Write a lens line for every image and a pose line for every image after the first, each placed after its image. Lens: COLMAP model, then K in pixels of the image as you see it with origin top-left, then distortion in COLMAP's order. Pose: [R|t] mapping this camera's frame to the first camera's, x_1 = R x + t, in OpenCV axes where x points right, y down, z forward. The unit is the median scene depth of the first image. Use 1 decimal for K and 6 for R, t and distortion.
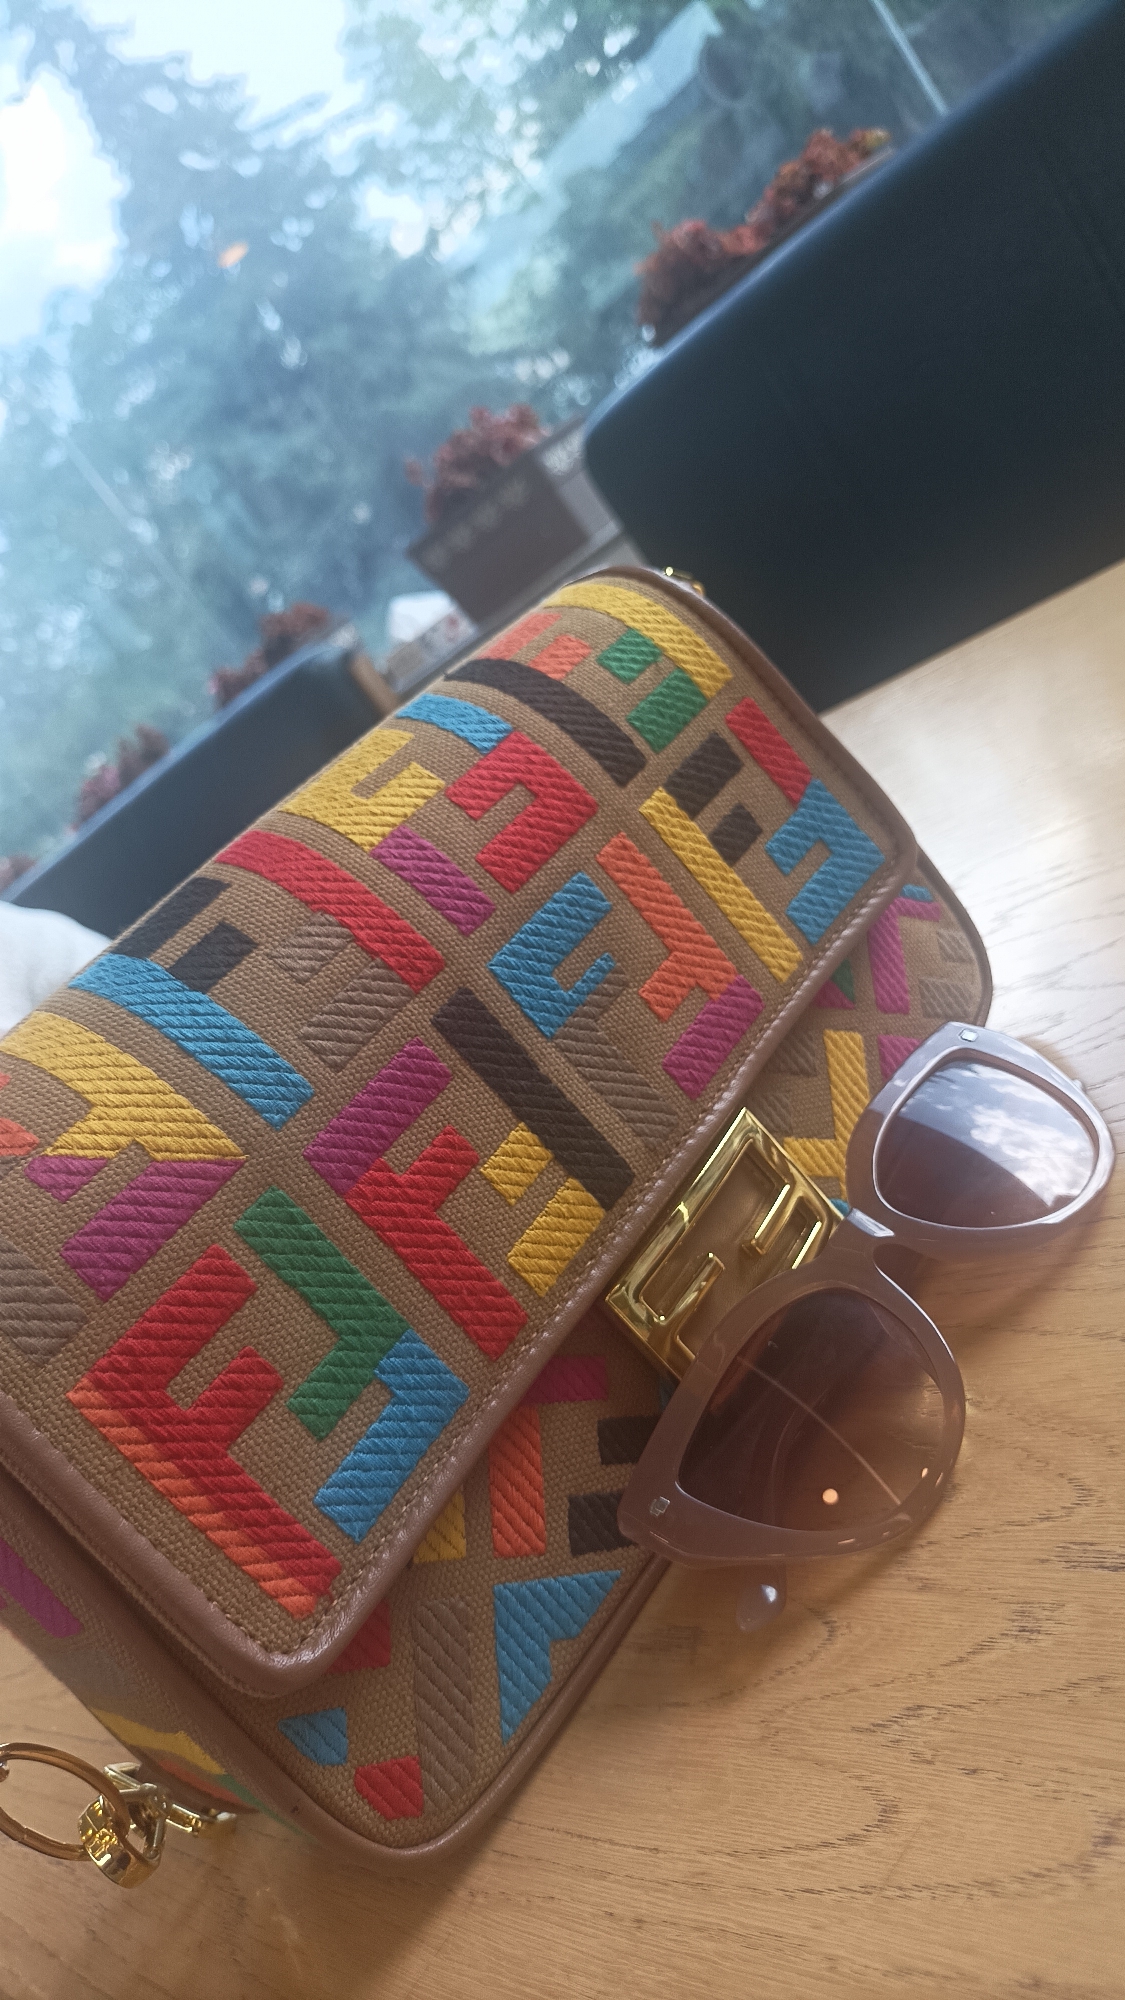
lens RADIAL K [[1530.1, 0, 572.3], [0, 1530.1, 1003.2], [0, 0, 1]] dist [0.039266, -0.027728]
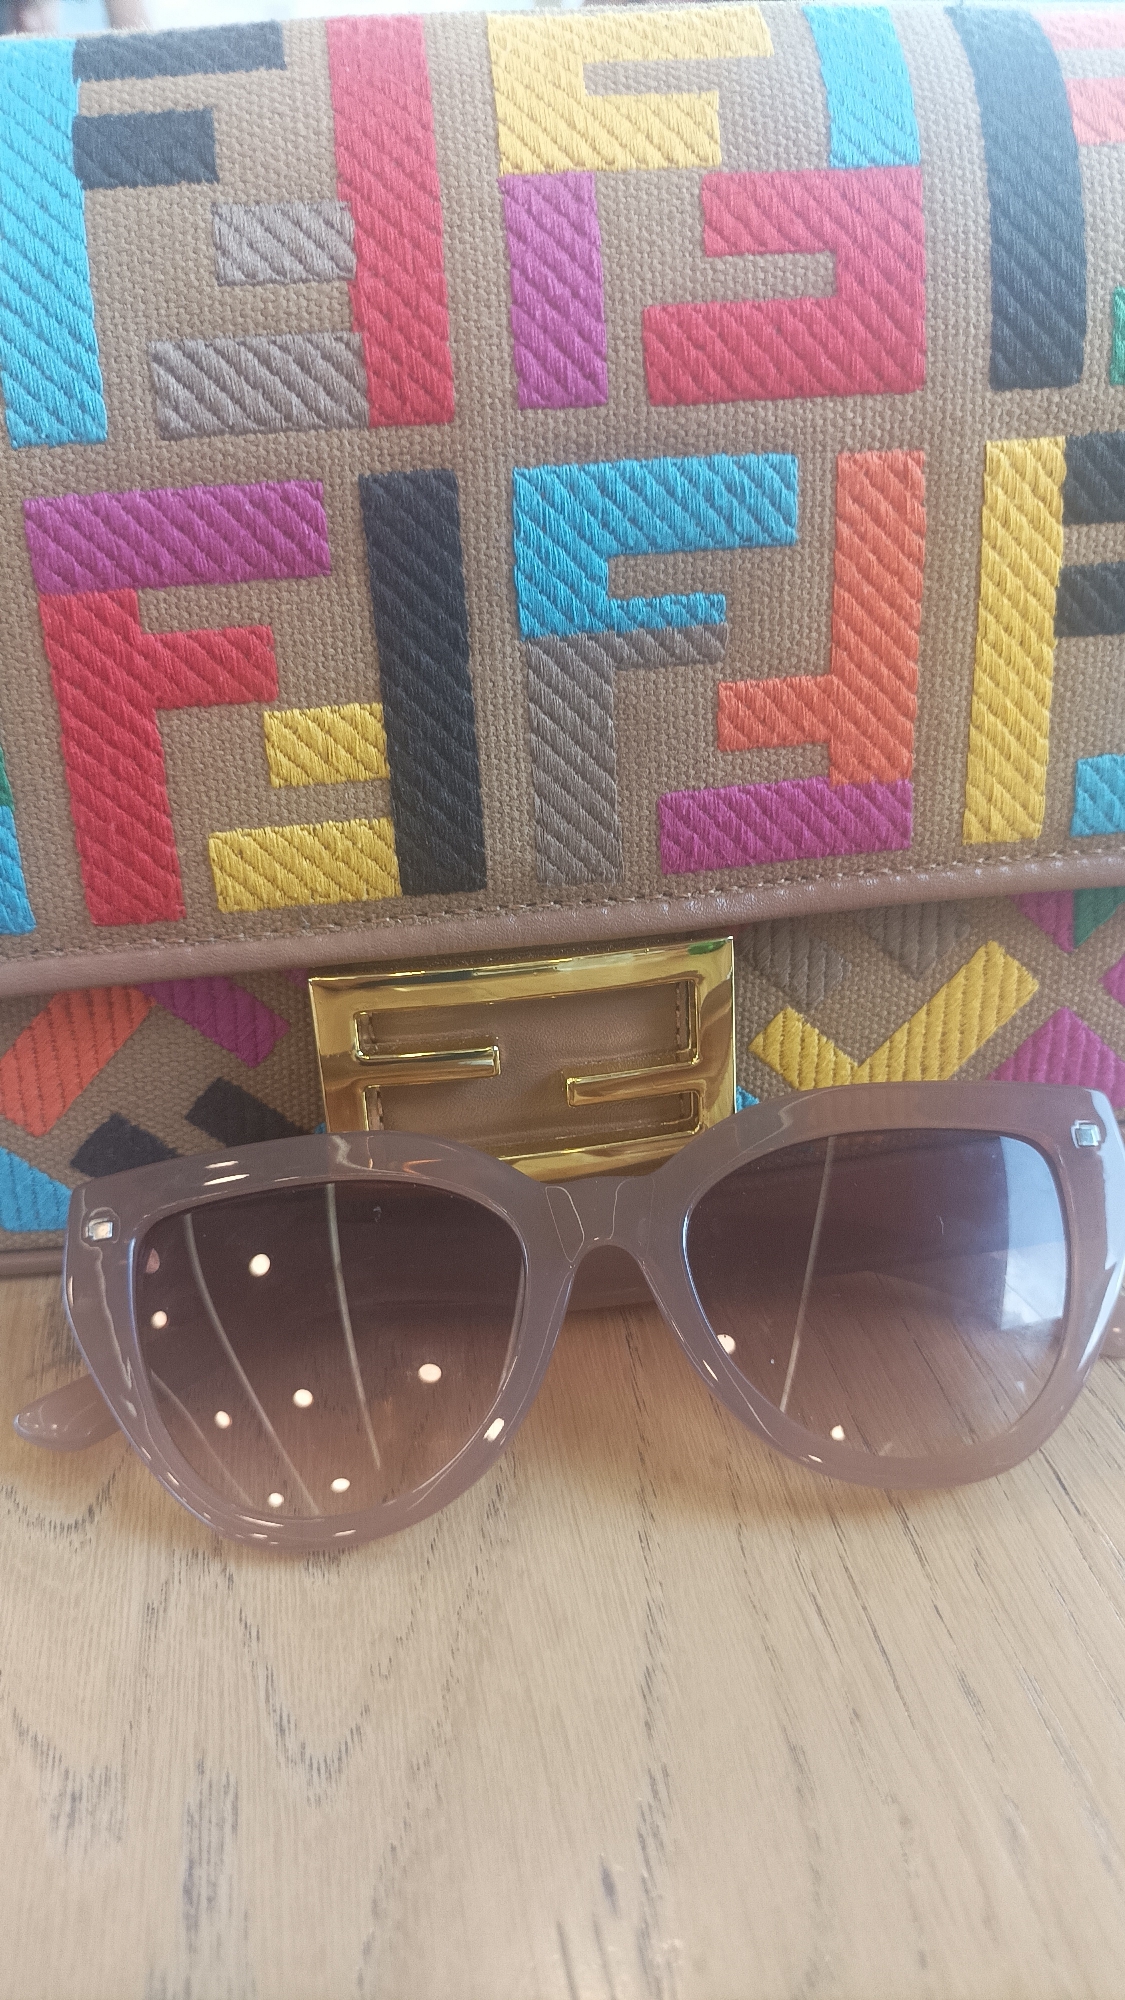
lens RADIAL K [[1540.4, 0, 562.0], [0, 1540.4, 992.6], [0, 0, 1]] dist [-0.023904, 0.008208]
pose [[0.639962, 0.747514, -0.177965, 0.211395], [-0.600014, 0.630816, 0.491991, -0.198985], [0.480033, -0.208074, 0.852217, 0.453524]]
